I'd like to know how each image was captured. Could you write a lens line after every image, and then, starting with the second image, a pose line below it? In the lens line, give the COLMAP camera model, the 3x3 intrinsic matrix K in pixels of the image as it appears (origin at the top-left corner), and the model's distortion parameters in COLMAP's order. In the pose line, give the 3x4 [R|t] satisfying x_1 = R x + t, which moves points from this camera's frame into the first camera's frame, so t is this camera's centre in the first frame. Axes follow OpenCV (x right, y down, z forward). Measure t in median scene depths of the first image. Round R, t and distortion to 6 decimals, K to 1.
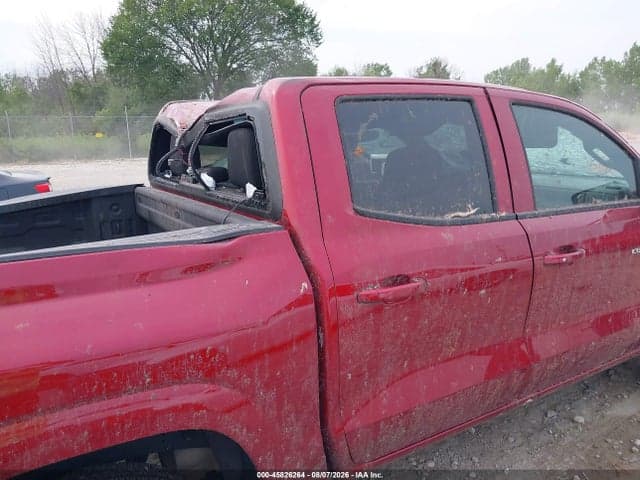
lens RADIAL K [[511.9, 0, 320.0], [0, 511.9, 240.0], [0, 0, 1]] dist [-0.000047, -0.006678]
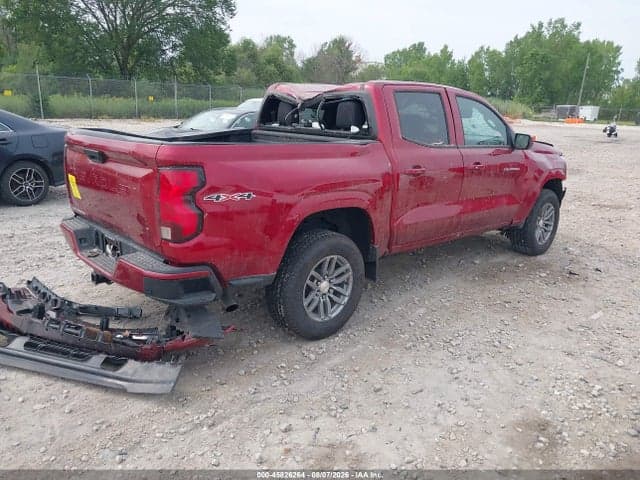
lens RADIAL K [[503.6, 0, 317.5], [0, 503.6, 240.7], [0, 0, 1]] dist [0.021438, -0.030952]
pose [[0.981934, -0.000462, 0.189221, -0.650048], [-0.010108, 0.998441, 0.054888, 0.253545], [-0.188951, -0.055809, 0.980399, -1.098104]]
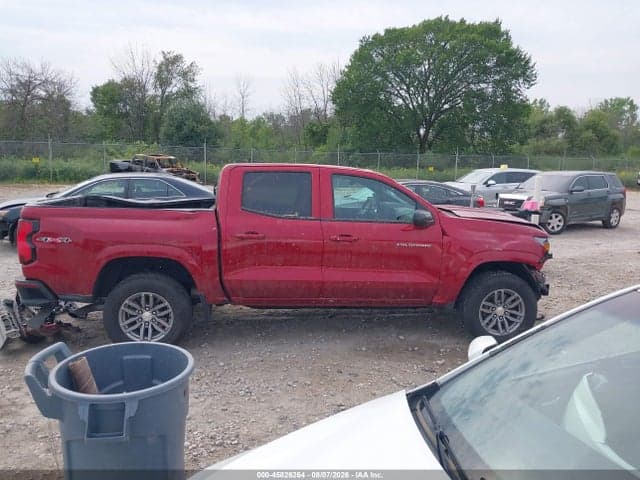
lens RADIAL K [[503.6, 0, 317.5], [0, 503.6, 240.7], [0, 0, 1]] dist [0.021438, -0.030952]
pose [[0.903913, 0.100285, -0.415794, 1.415018], [-0.124750, 0.991672, -0.032018, 0.138260], [0.409120, 0.080812, 0.908895, -1.226306]]
